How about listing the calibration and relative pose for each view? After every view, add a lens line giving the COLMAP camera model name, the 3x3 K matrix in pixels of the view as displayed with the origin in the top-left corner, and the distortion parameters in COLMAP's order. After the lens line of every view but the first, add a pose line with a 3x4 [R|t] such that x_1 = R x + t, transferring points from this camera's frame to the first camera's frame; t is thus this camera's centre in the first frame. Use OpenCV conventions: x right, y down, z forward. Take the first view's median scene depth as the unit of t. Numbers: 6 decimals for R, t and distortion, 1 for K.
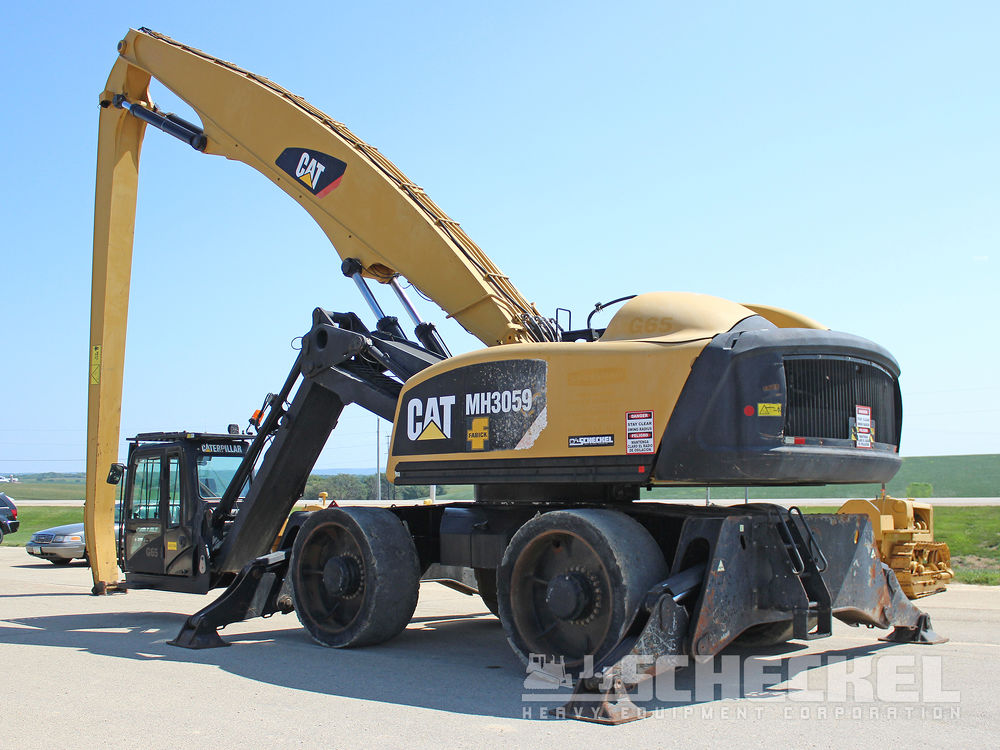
lens RADIAL K [[1120.6, 0, 509.1], [0, 1120.6, 381.6], [0, 0, 1]] dist [-0.111368, 0.000000]
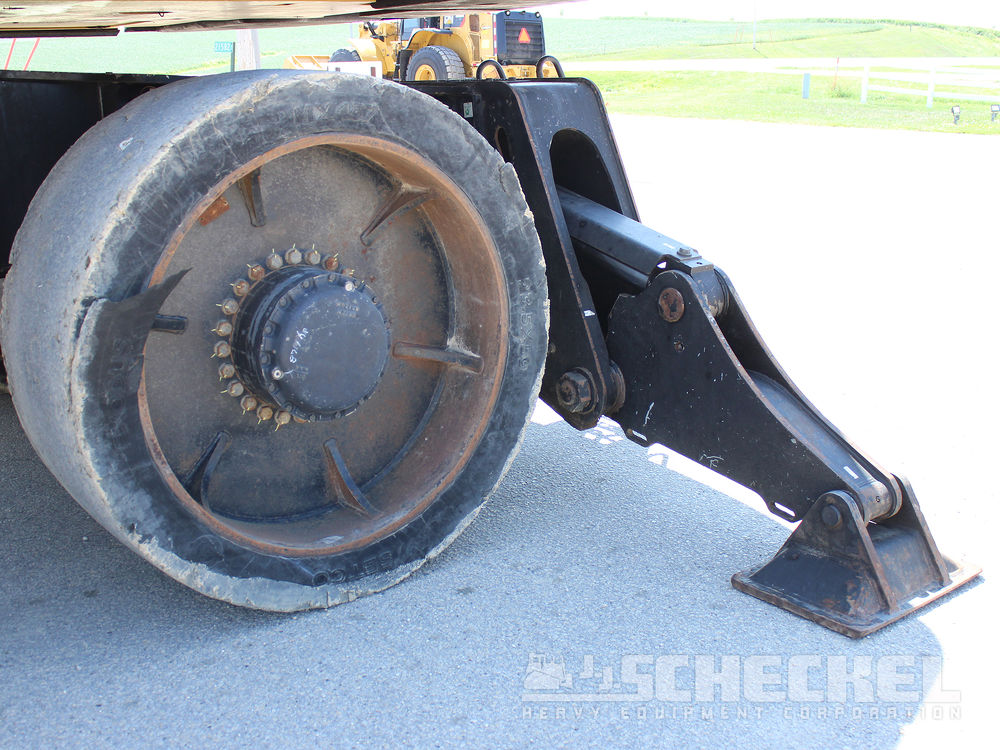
lens RADIAL K [[1194.4, 0, 531.2], [0, 1194.4, 392.4], [0, 0, 1]] dist [-0.102228, 0.000000]
pose [[0.108525, -0.261661, 0.959039, -0.249080], [-0.082245, 0.959066, 0.270975, 0.097242], [-0.990686, -0.108284, 0.082562, 0.823553]]
